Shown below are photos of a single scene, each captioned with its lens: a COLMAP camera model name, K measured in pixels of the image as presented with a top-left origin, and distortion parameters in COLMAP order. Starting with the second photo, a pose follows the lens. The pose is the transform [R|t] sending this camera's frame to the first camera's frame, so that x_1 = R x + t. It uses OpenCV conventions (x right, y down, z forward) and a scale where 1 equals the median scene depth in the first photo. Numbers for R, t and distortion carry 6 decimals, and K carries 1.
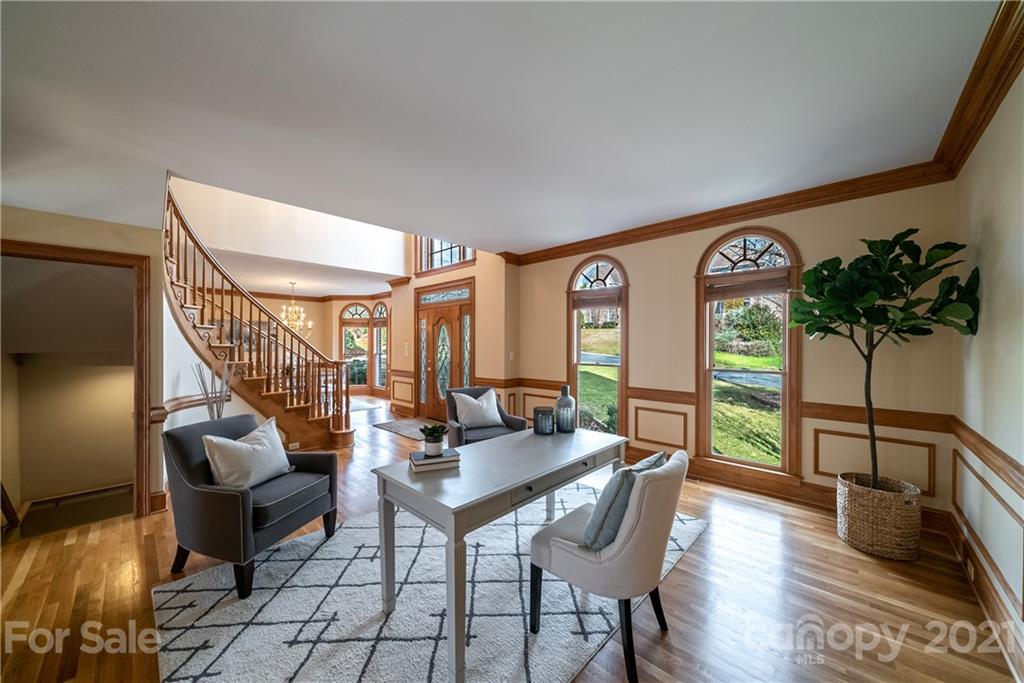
lens RADIAL K [[369.1, 0, 510.0], [0, 369.1, 346.1], [0, 0, 1]] dist [-0.005215, -0.000242]
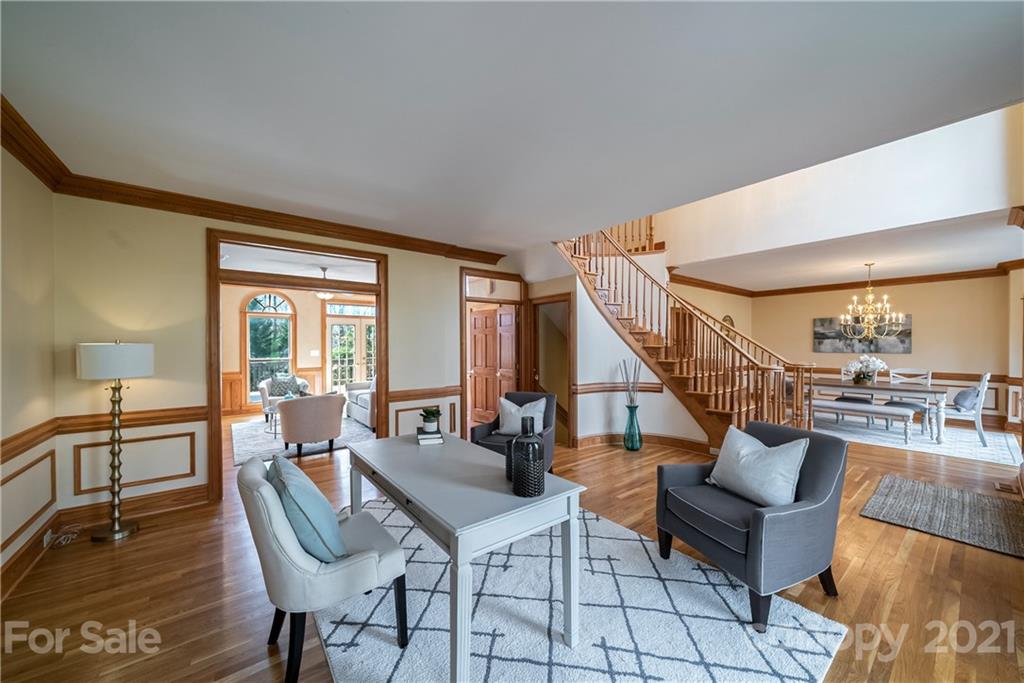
lens RADIAL K [[369.1, 0, 510.7], [0, 369.1, 346.5], [0, 0, 1]] dist [-0.005215, -0.000242]
pose [[-0.139851, 0.007659, -0.990143, 0.302682], [-0.002256, 0.999965, 0.008054, -0.005891], [0.990170, 0.003360, -0.139829, 0.420856]]
